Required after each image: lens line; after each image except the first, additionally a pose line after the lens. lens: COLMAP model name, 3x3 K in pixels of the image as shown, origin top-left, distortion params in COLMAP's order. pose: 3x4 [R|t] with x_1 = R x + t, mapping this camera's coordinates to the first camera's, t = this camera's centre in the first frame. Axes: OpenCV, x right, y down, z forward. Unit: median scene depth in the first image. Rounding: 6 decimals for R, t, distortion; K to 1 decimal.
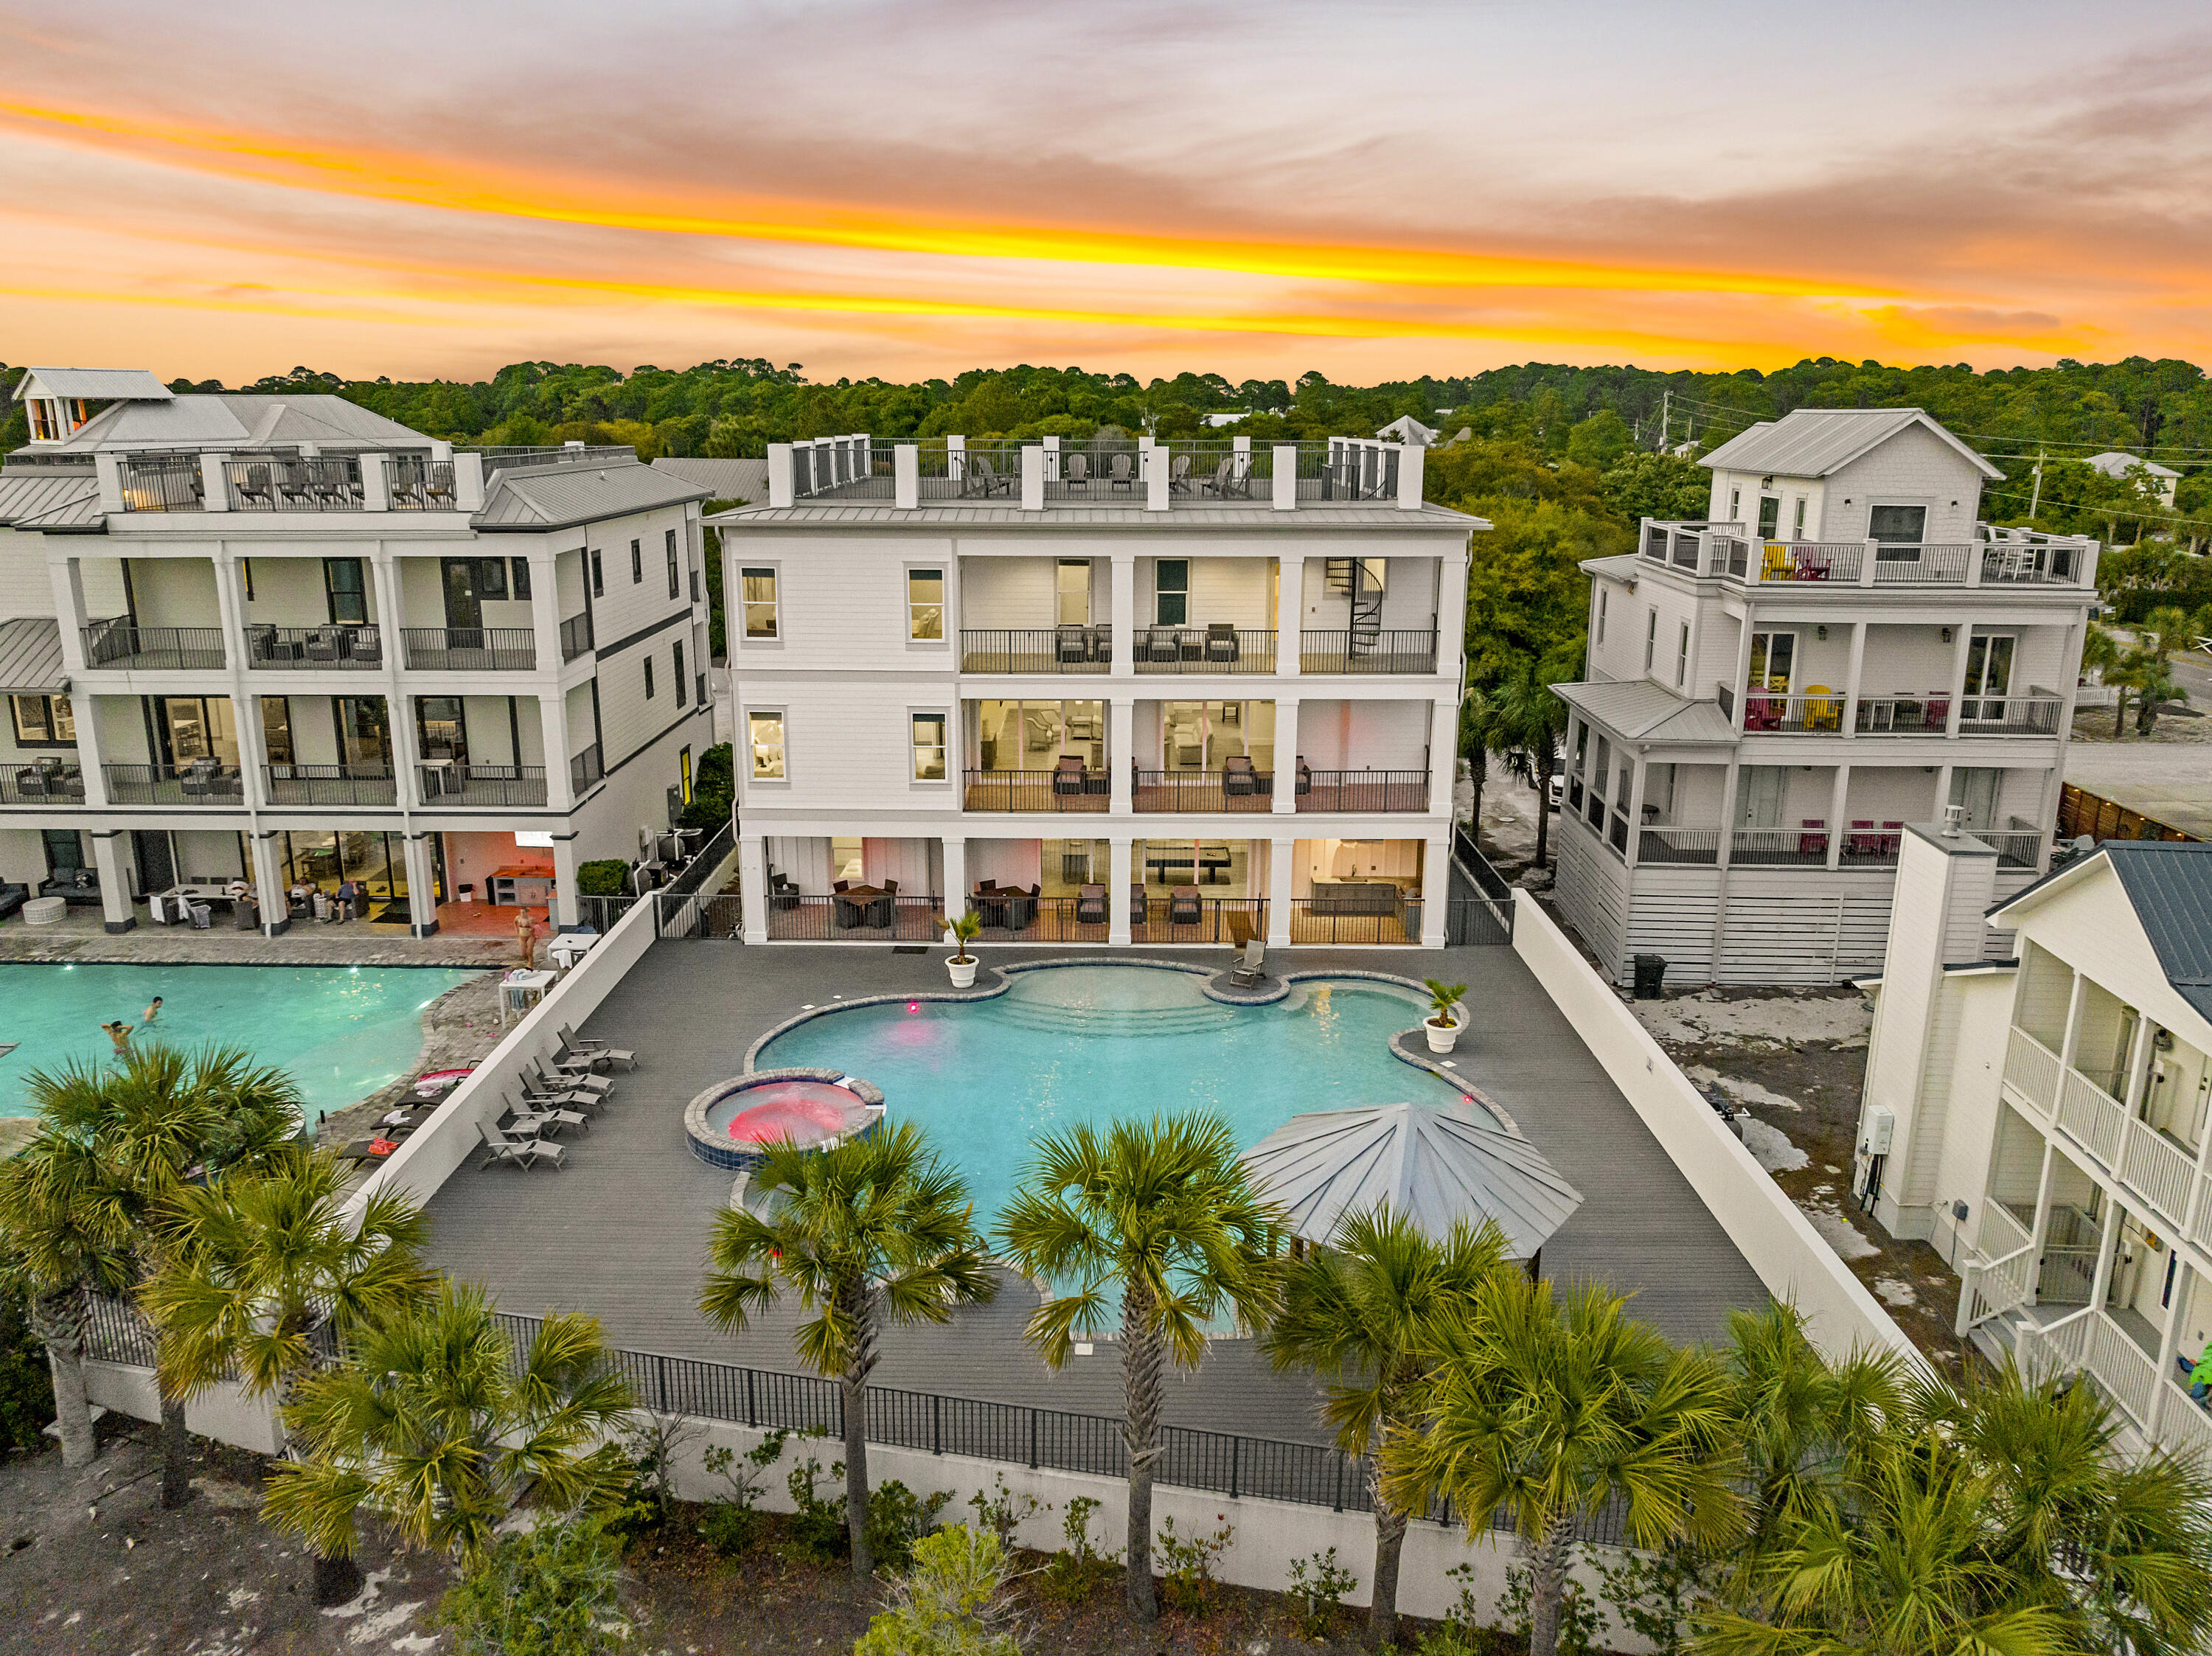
lens RADIAL K [[1568.1, 0, 1096.9], [0, 1568.1, 831.2], [0, 0, 1]] dist [-0.039318, 0.001910]
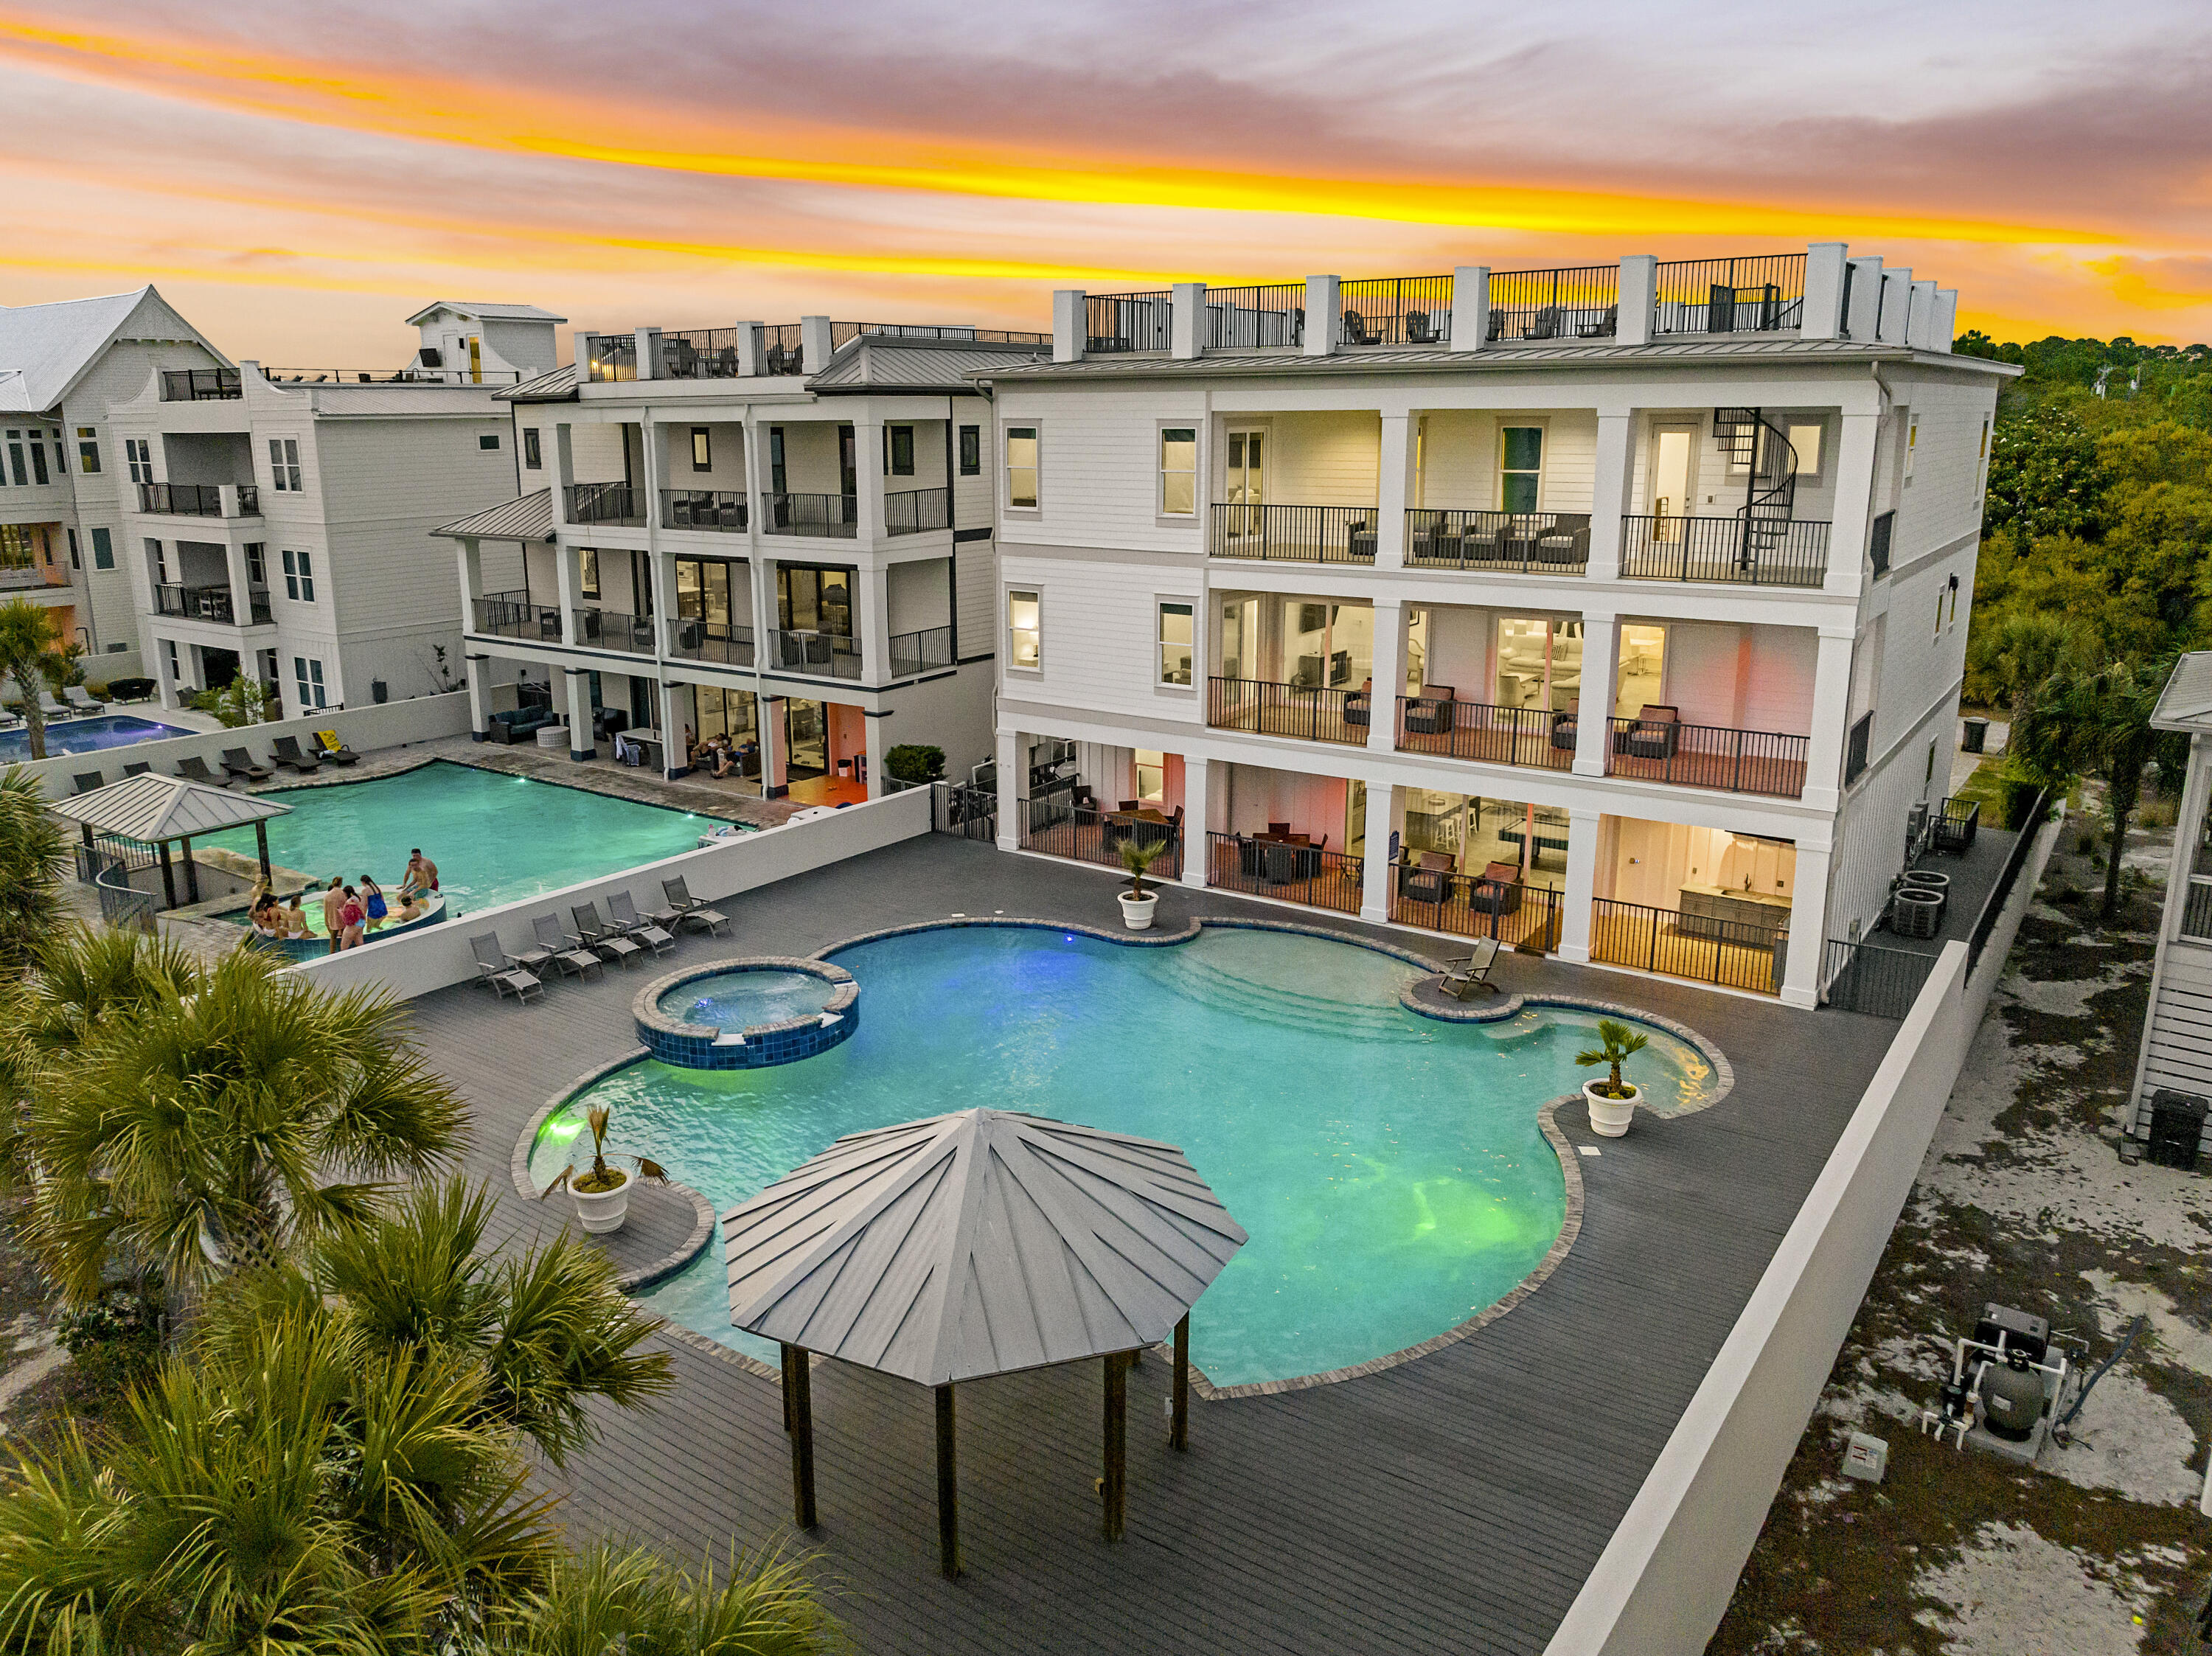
lens RADIAL K [[1568.1, 0, 1096.9], [0, 1568.1, 831.2], [0, 0, 1]] dist [-0.039318, 0.001910]
pose [[0.816858, 0.141573, -0.559196, 0.342797], [-0.141731, 0.988956, 0.043340, 0.014735], [0.559156, 0.043853, 0.827902, 0.287207]]
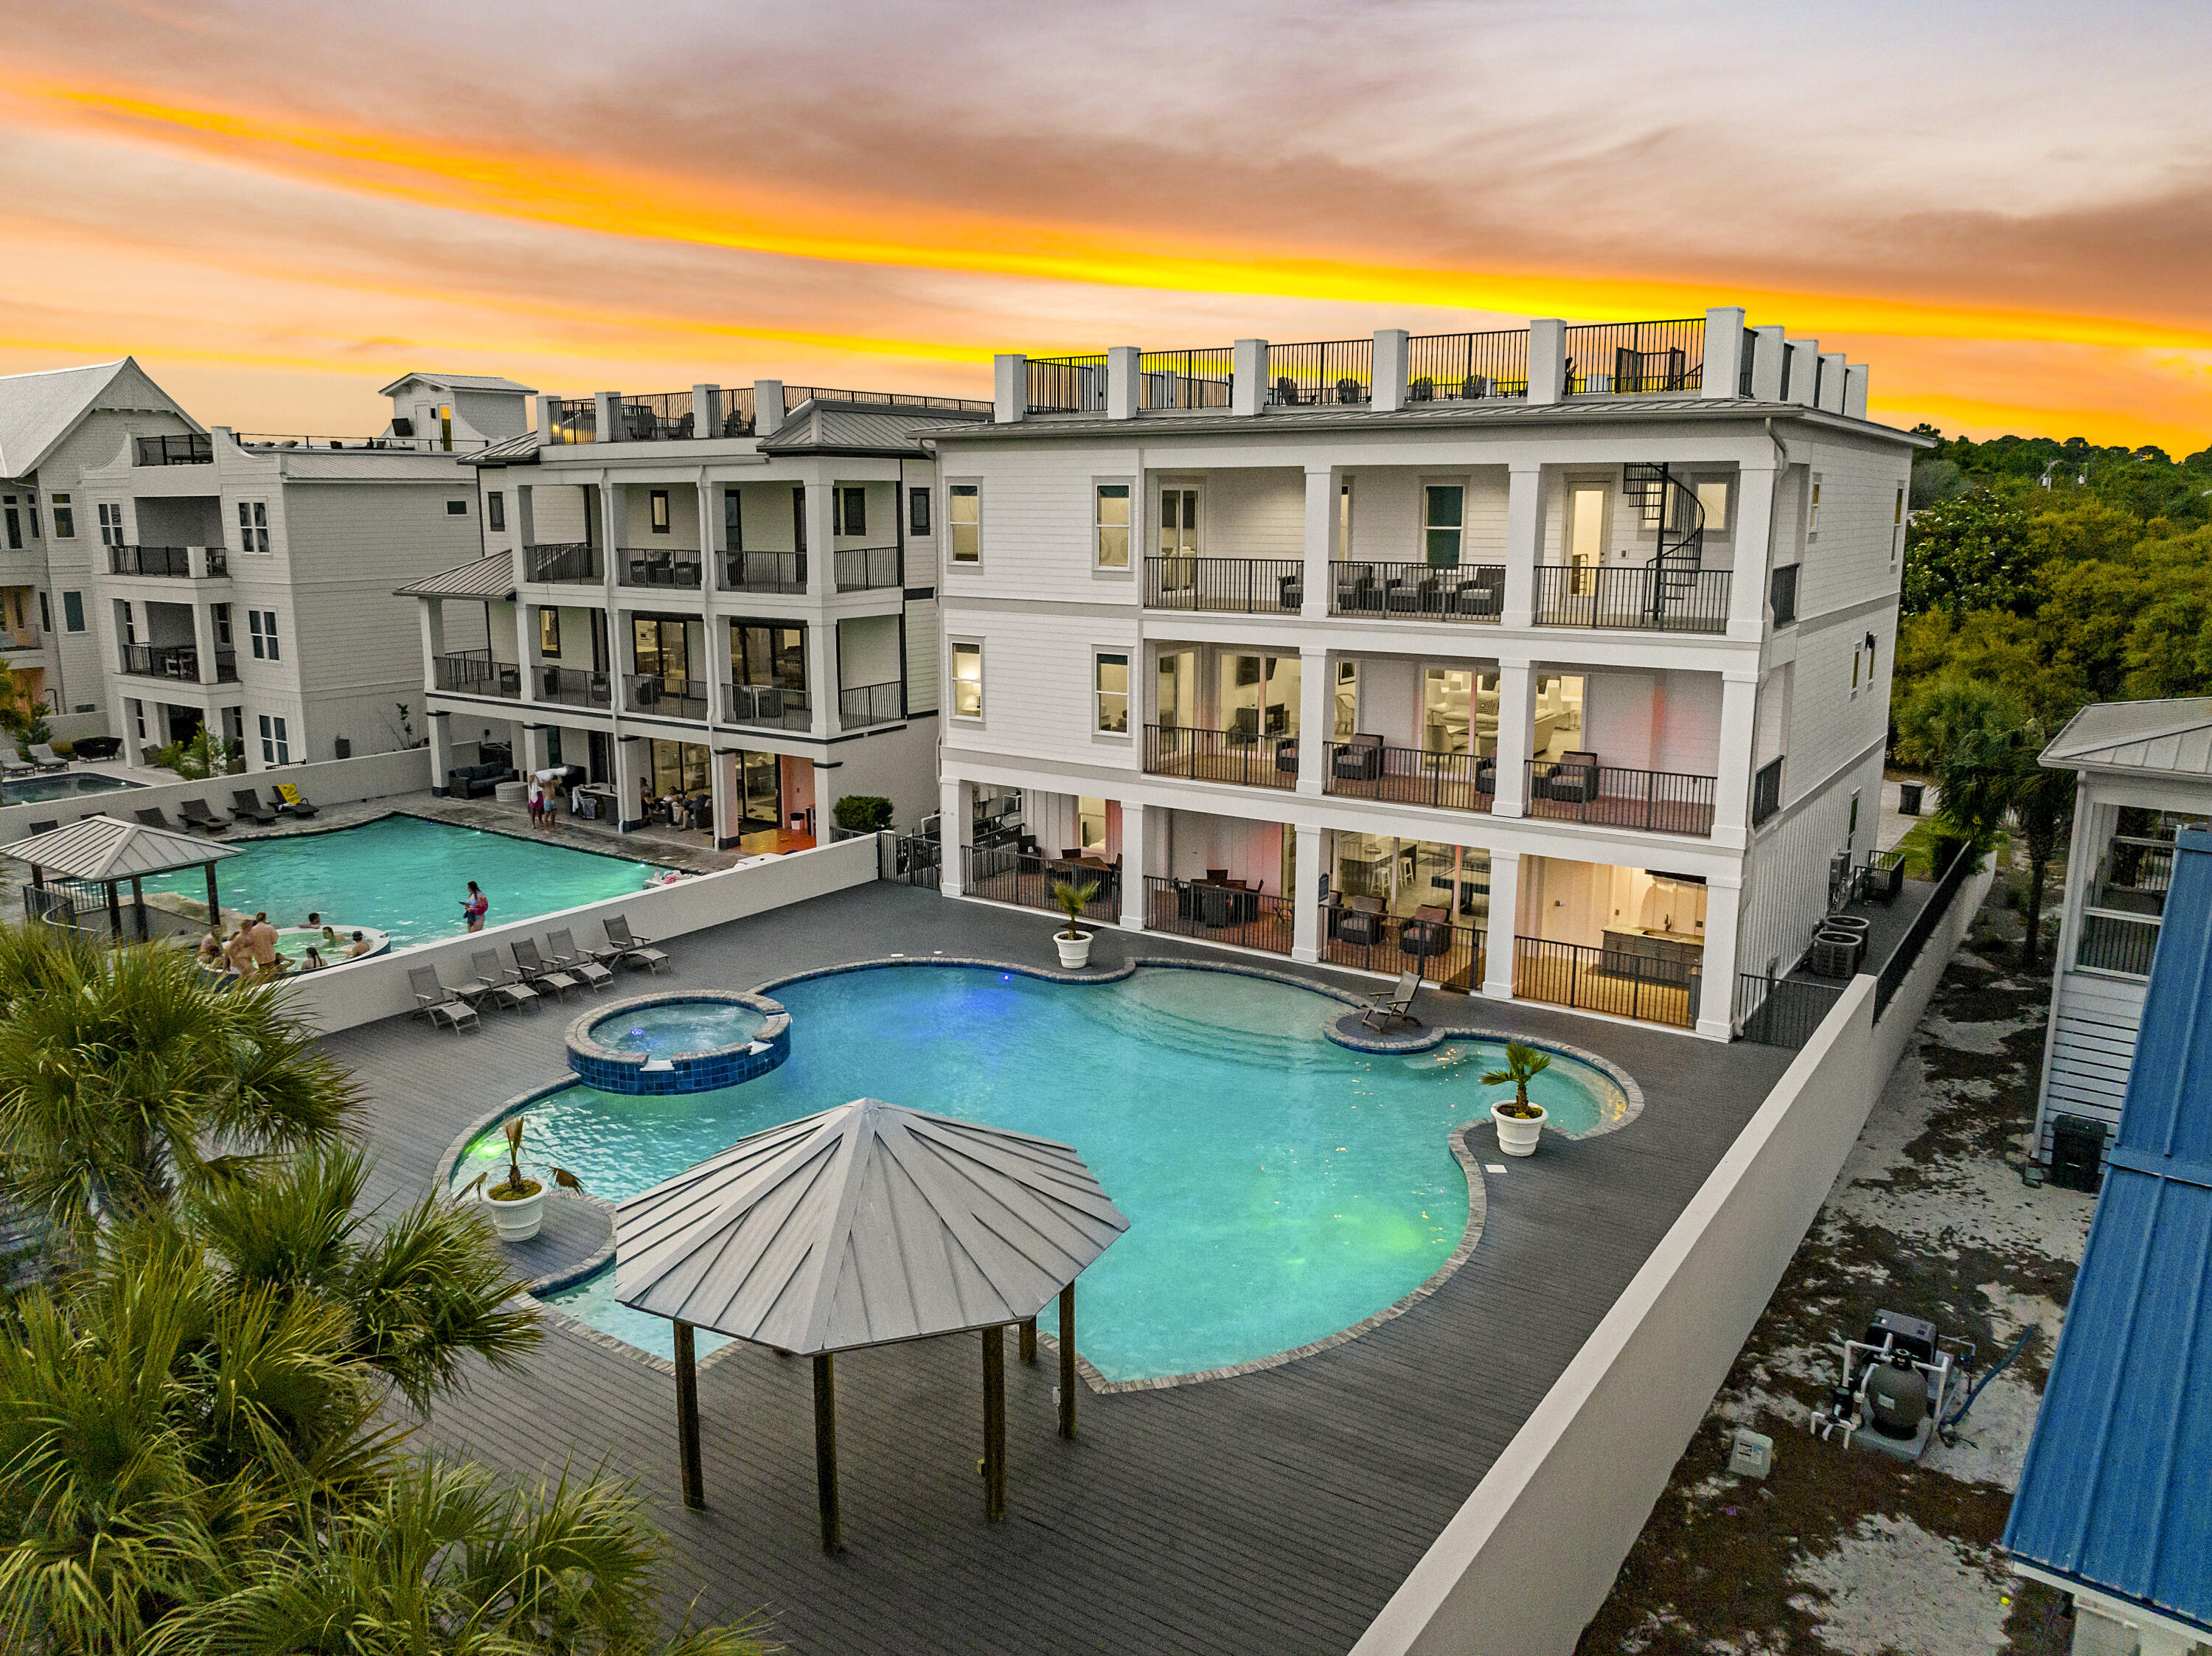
lens RADIAL K [[1547.9, 0, 1106.0], [0, 1547.9, 828.0], [0, 0, 1]] dist [-0.042397, 0.003432]
pose [[0.829211, 0.112363, -0.547524, 0.367151], [-0.140392, 0.990051, -0.009443, 0.028363], [0.541016, 0.084699, 0.836736, 0.291037]]
